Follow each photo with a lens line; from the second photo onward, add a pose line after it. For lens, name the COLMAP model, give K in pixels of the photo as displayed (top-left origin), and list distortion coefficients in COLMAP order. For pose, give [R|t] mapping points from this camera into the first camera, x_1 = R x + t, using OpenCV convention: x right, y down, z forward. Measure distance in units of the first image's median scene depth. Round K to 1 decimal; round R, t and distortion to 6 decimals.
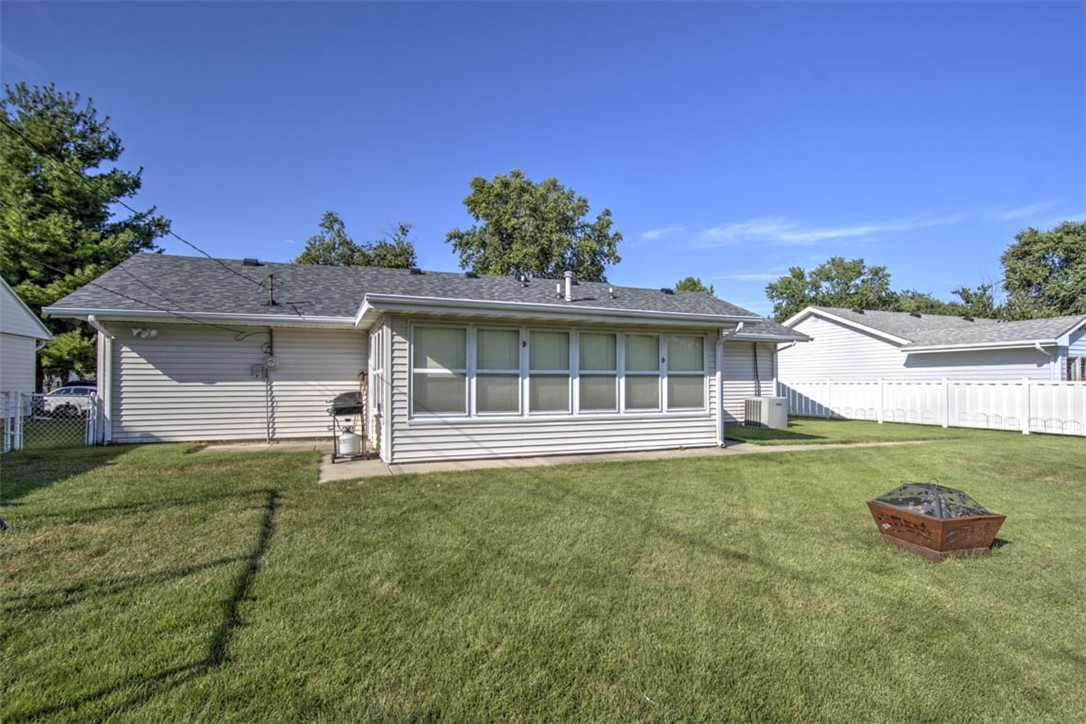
lens RADIAL K [[552.0, 0, 542.7], [0, 552.0, 363.2], [0, 0, 1]] dist [-0.002602, 0.003561]
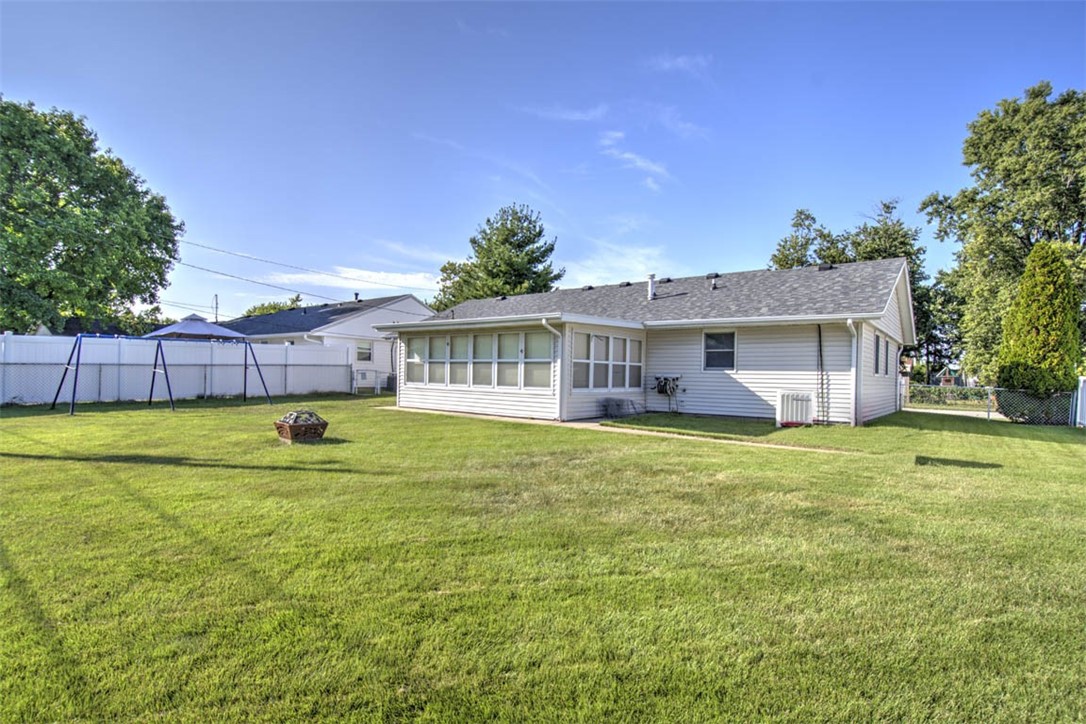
lens RADIAL K [[552.0, 0, 542.3], [0, 552.0, 365.9], [0, 0, 1]] dist [-0.002602, 0.003561]
pose [[0.479192, -0.000008, -0.877710, 1.386107], [0.011620, 0.999912, 0.006335, 0.021269], [0.877633, -0.013235, 0.479150, 0.380479]]
